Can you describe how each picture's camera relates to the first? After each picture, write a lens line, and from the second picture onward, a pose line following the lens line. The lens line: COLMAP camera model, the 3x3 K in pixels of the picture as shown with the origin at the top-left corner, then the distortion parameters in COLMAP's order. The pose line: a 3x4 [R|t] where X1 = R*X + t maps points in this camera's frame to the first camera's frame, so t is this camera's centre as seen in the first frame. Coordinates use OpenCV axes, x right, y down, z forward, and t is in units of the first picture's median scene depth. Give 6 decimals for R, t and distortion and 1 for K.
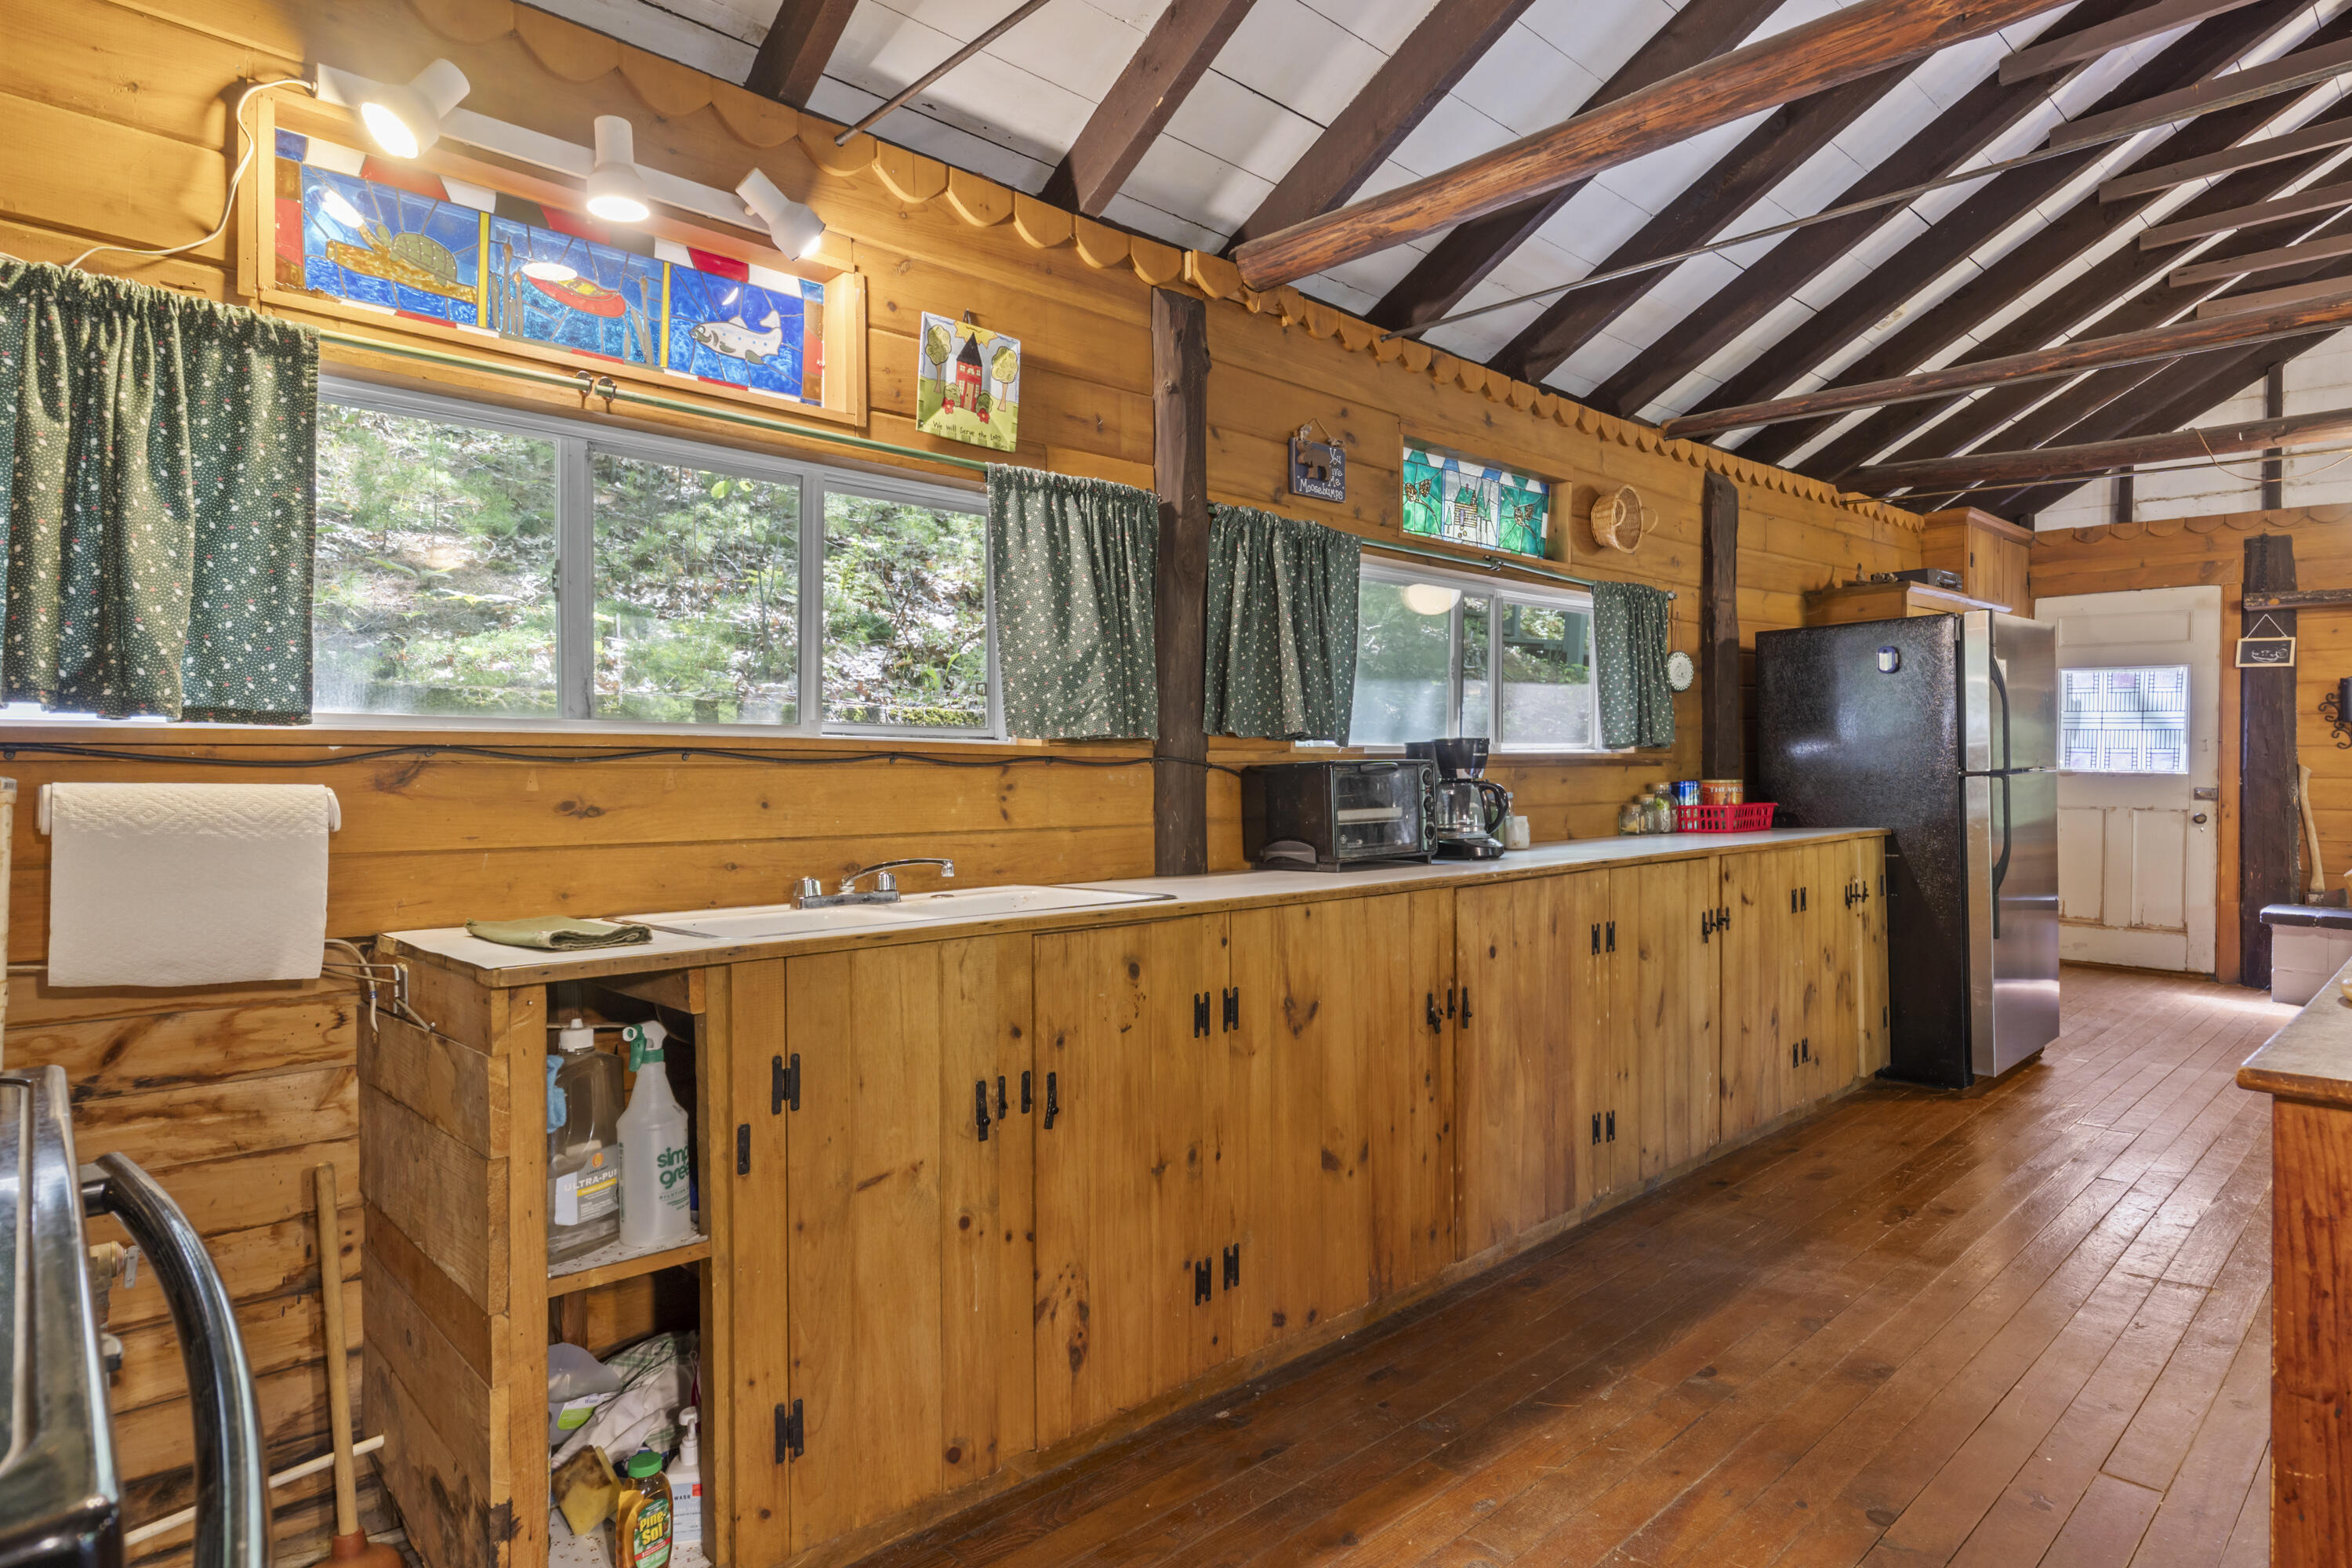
lens RADIAL K [[1242.5, 0, 1172.5], [0, 1242.5, 772.0], [0, 0, 1]] dist [-0.004731, -0.001077]
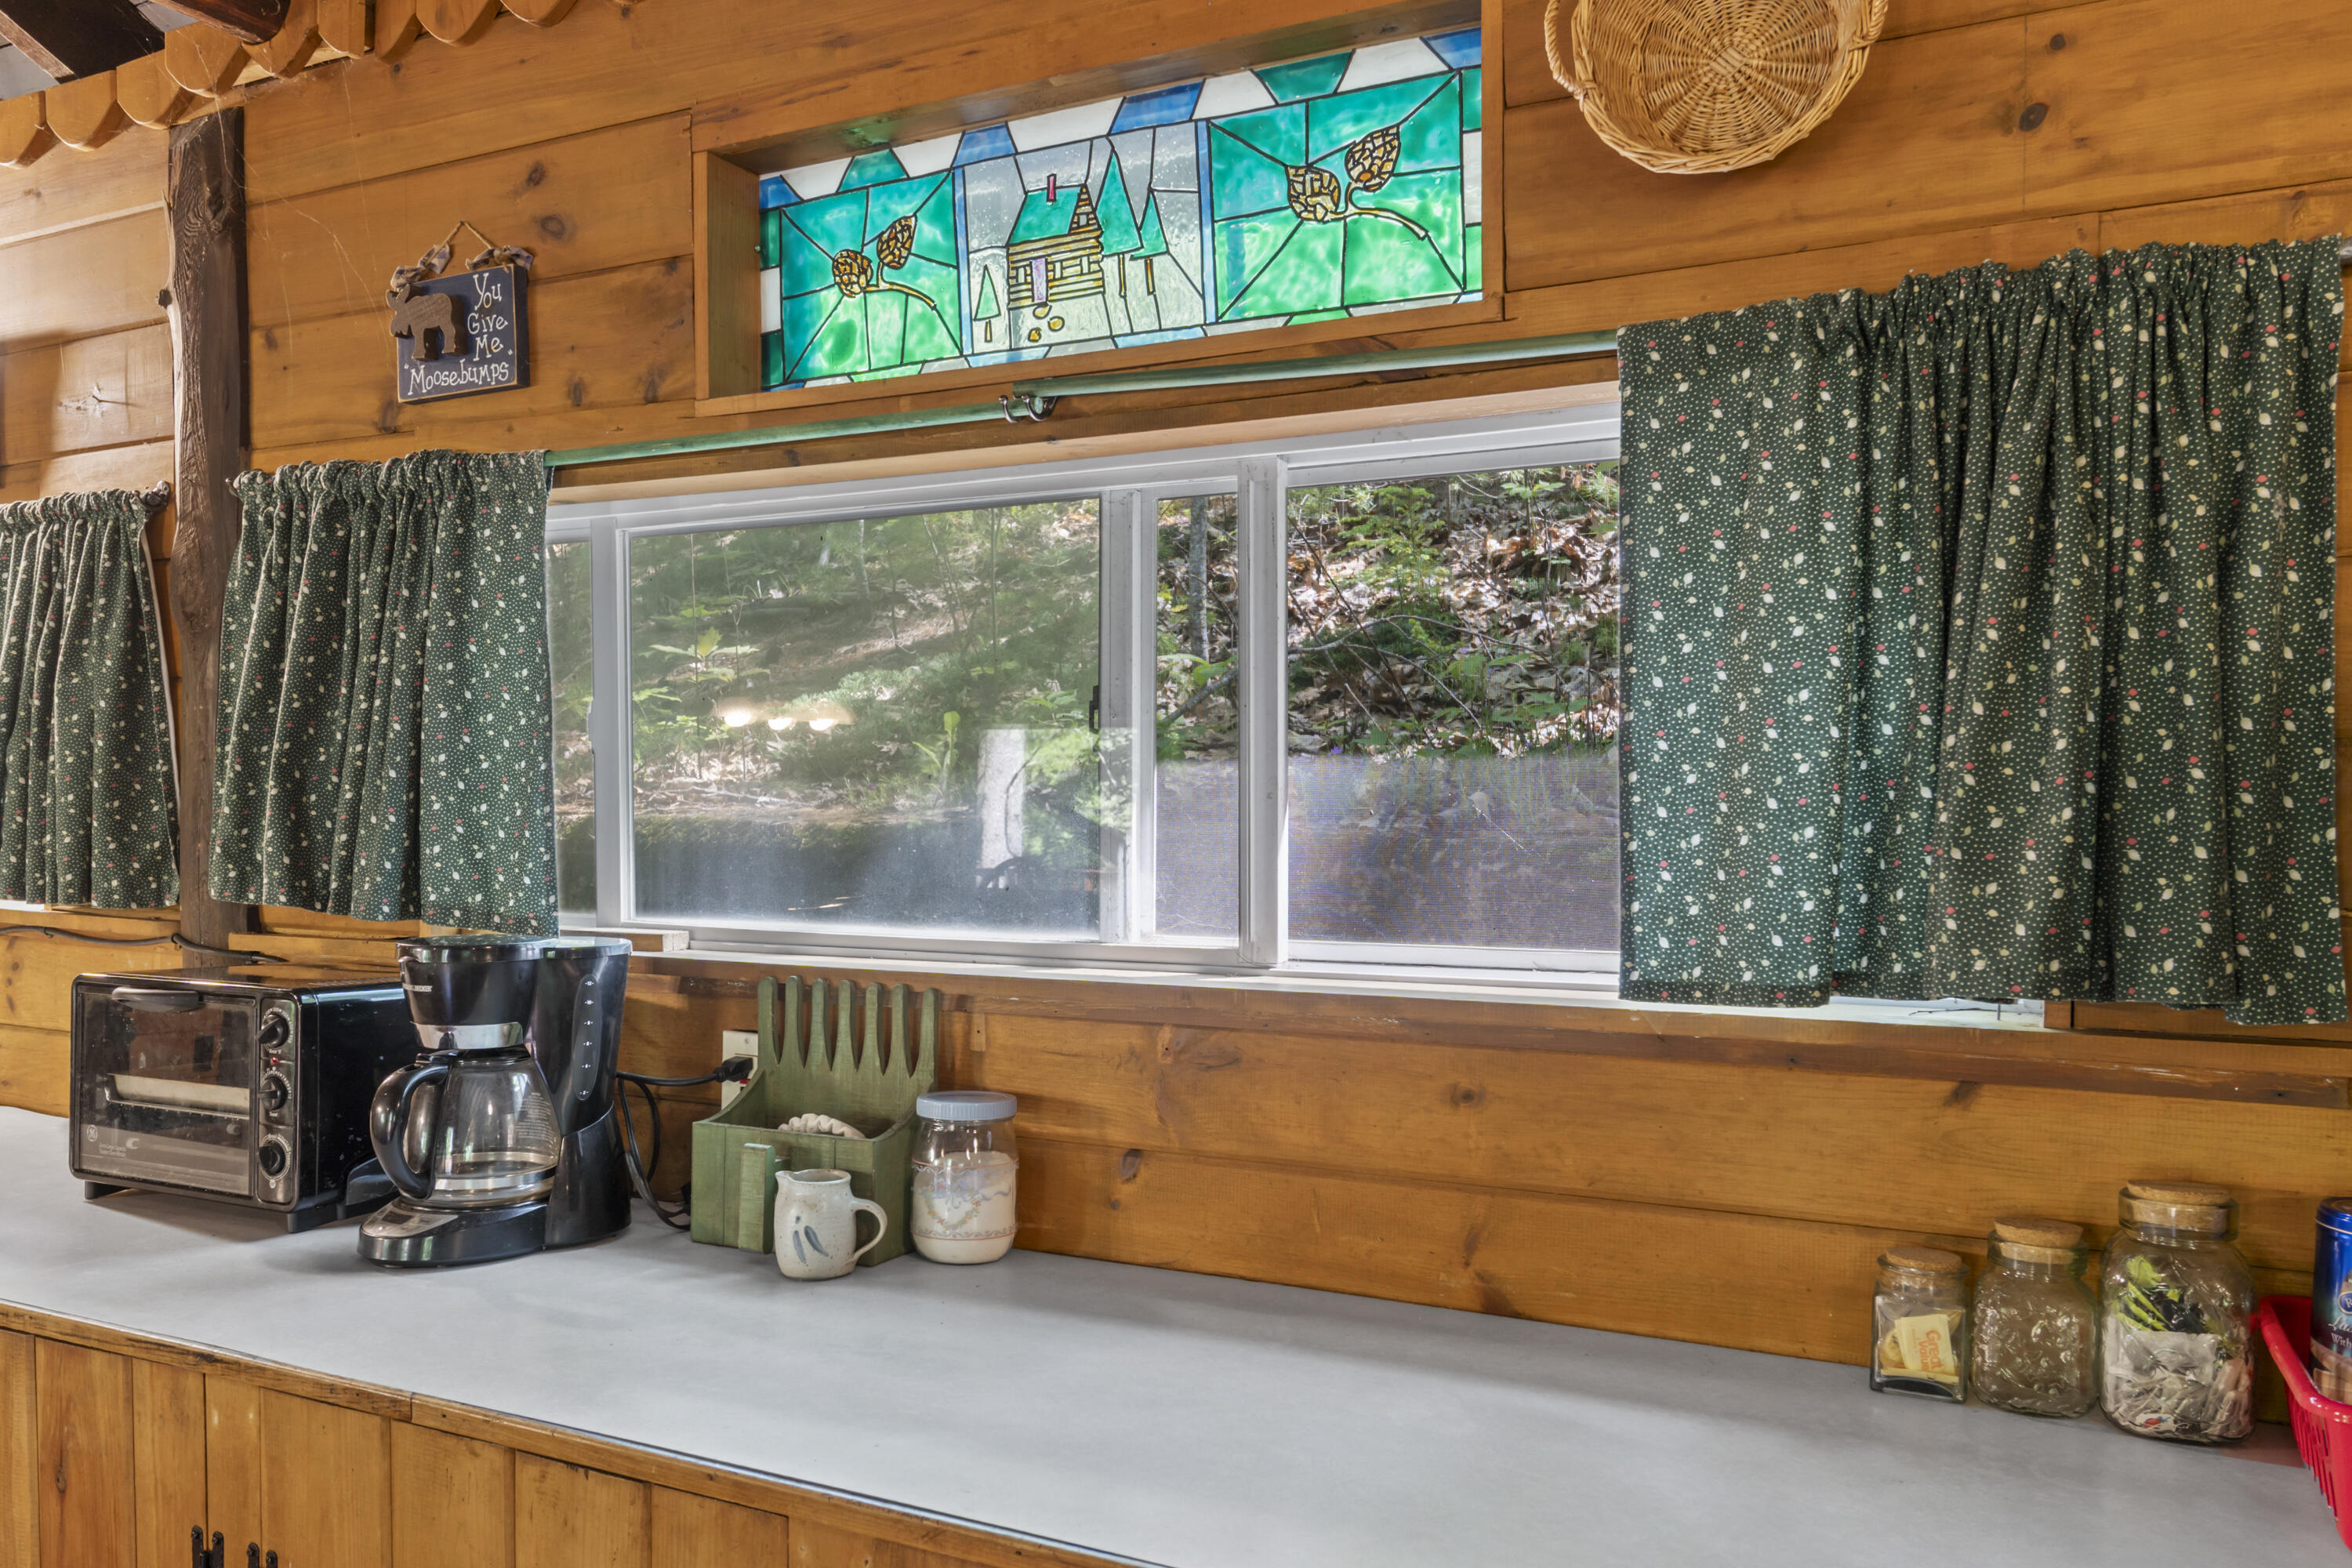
lens RADIAL K [[1722.0, 0, 1177.9], [0, 1722.0, 837.2], [0, 0, 1]] dist [0.003217, -0.000305]
pose [[0.363982, 0.031854, -0.930861, 1.078299], [-0.009334, 0.999490, 0.030553, -0.102875], [0.931359, -0.002432, 0.364093, 1.338885]]
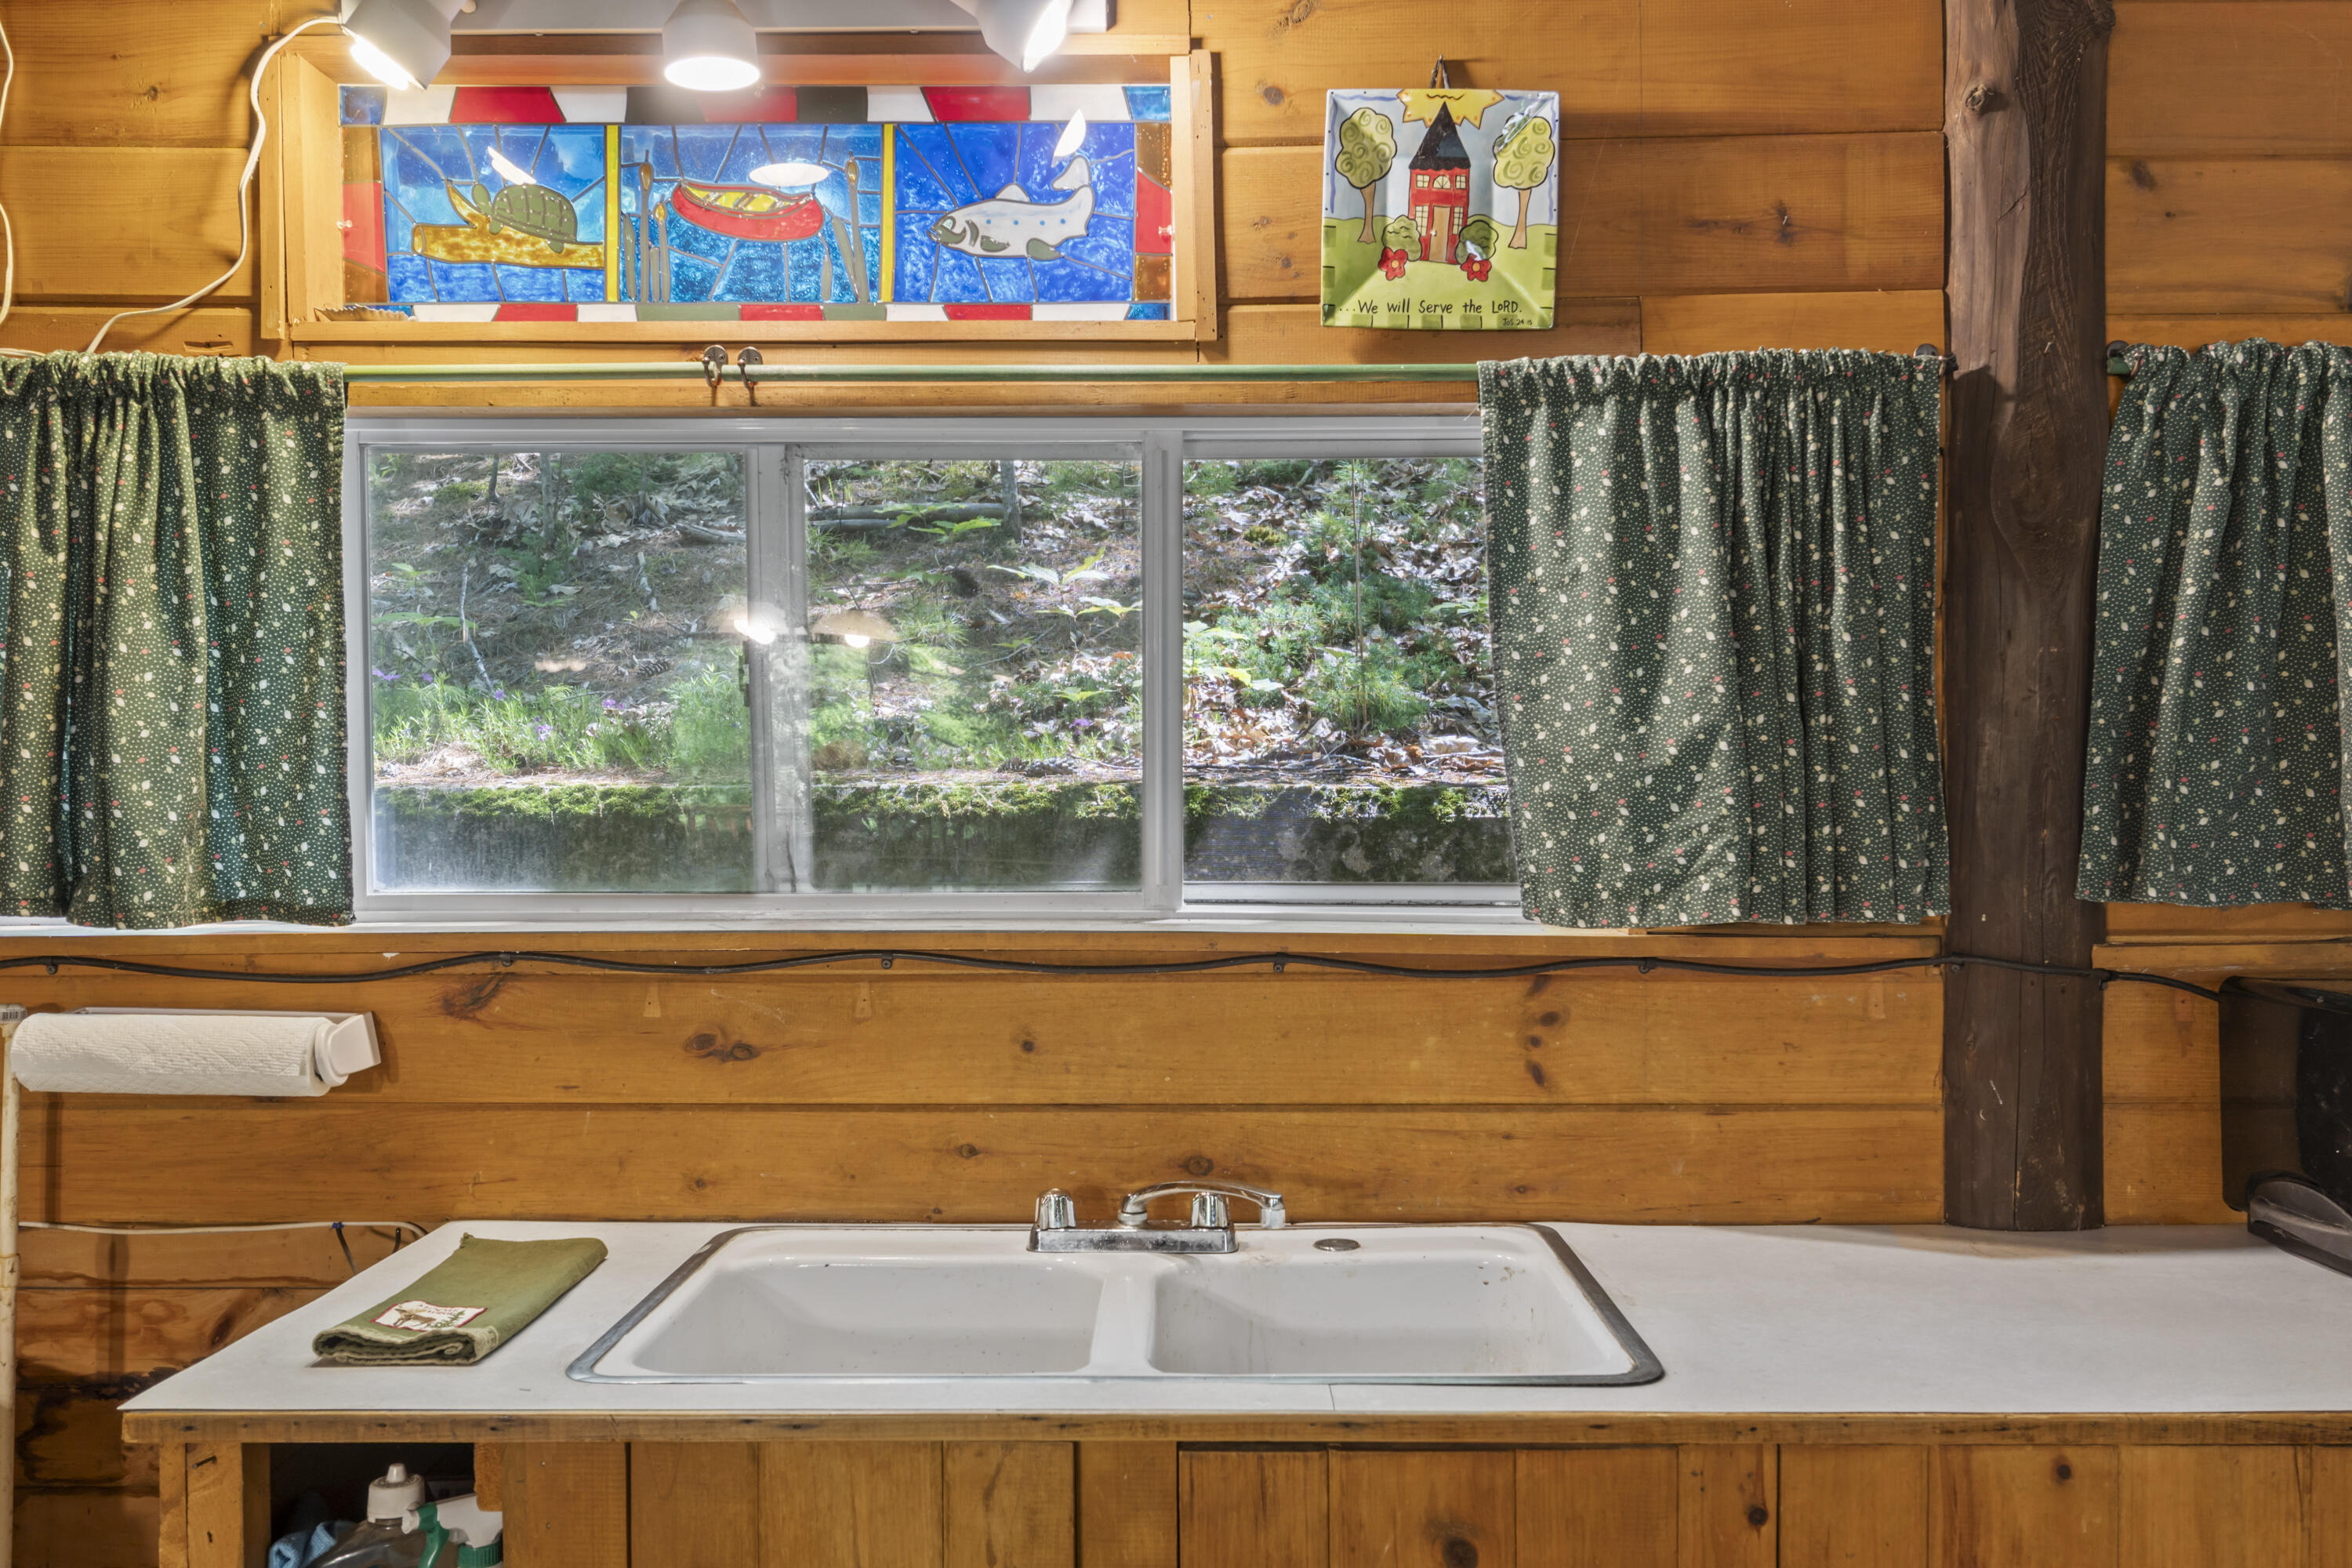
lens RADIAL K [[1913.4, 0, 1176.0], [0, 1913.4, 784.0], [0, 0, 1]] dist [0.000043, -0.001574]
pose [[0.733538, 0.013848, -0.679508, 0.288210], [0.002389, 0.999734, 0.022953, -0.103747], [0.679645, -0.018461, 0.733309, 0.373992]]
